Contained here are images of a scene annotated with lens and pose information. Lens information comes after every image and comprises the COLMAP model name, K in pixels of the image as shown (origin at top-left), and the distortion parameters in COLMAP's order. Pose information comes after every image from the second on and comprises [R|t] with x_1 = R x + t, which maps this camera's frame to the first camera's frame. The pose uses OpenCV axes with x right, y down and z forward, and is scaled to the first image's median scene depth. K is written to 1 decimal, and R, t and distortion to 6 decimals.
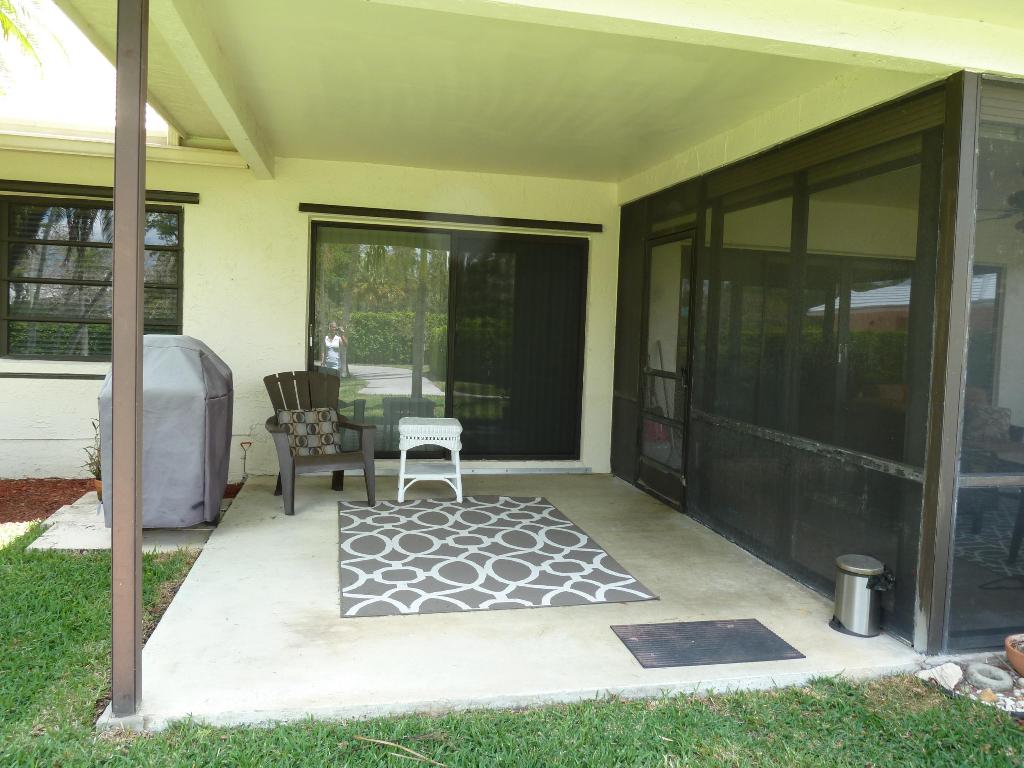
lens RADIAL K [[757.1, 0, 512.0], [0, 757.1, 384.0], [0, 0, 1]] dist [-0.003523, -0.002737]
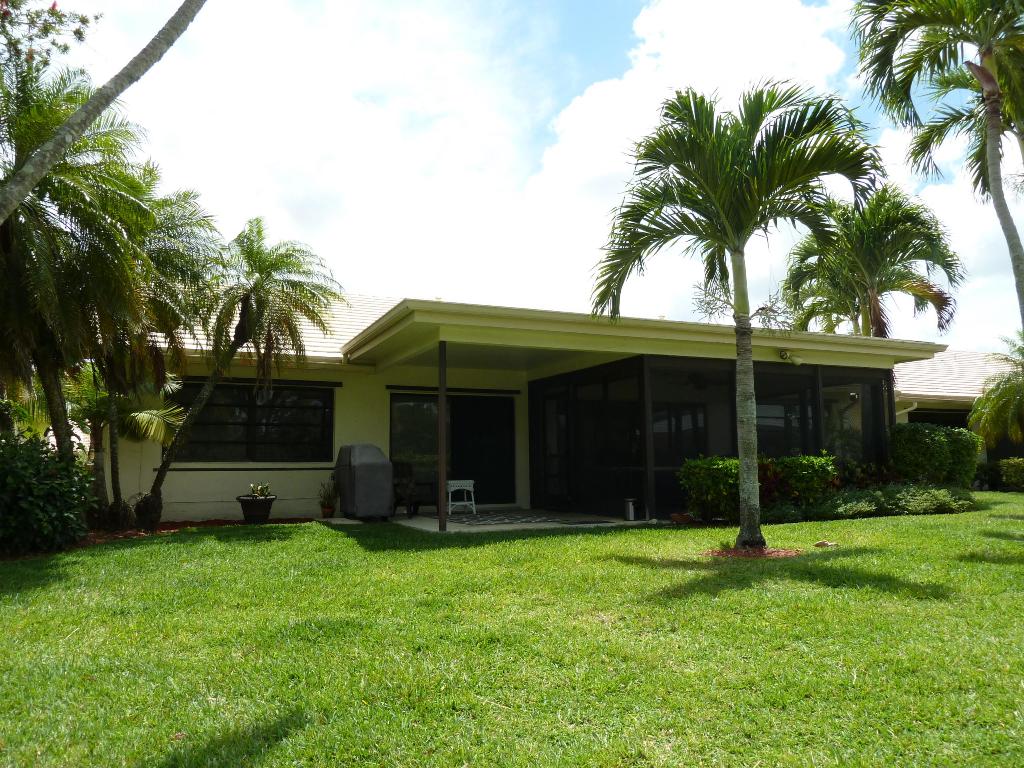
lens RADIAL K [[757.1, 0, 512.0], [0, 757.1, 384.0], [0, 0, 1]] dist [-0.003523, -0.002737]
pose [[0.975870, -0.022924, 0.217147, -0.406729], [0.061769, 0.982835, -0.173836, 0.158357], [-0.209434, 0.183054, 0.960535, -1.172090]]
